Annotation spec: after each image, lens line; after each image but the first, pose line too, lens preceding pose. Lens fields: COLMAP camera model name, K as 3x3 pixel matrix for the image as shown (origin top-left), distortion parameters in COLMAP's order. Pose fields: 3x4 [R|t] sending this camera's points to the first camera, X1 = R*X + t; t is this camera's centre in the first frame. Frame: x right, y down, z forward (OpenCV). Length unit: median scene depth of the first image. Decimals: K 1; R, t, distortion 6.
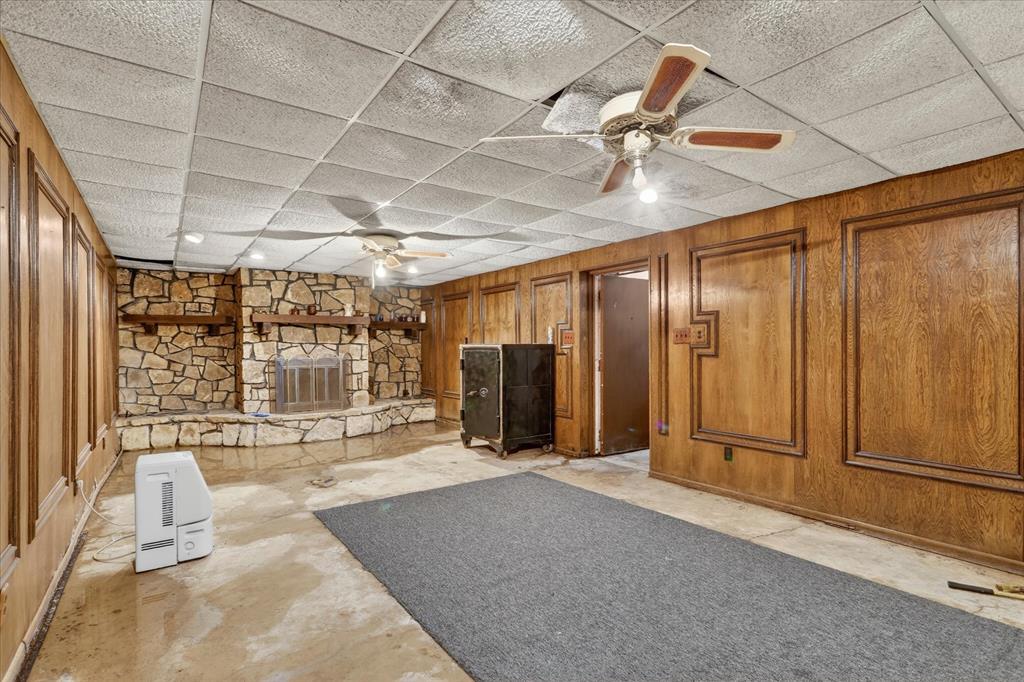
lens RADIAL K [[493.2, 0, 514.3], [0, 493.2, 347.4], [0, 0, 1]] dist [-0.035152, 0.001064]
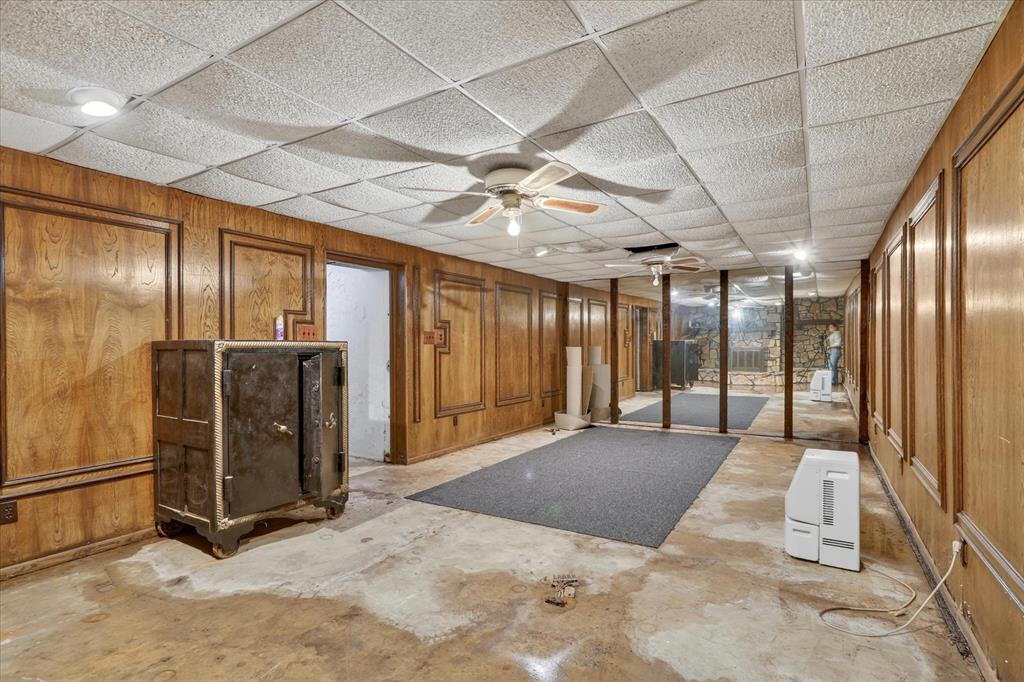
lens RADIAL K [[493.2, 0, 533.0], [0, 493.2, 345.4], [0, 0, 1]] dist [-0.035152, 0.001064]
pose [[-0.408825, 0.007364, 0.912583, -0.975415], [0.004389, 0.999972, -0.006103, 0.005491], [-0.912602, 0.001510, -0.408846, 1.383880]]
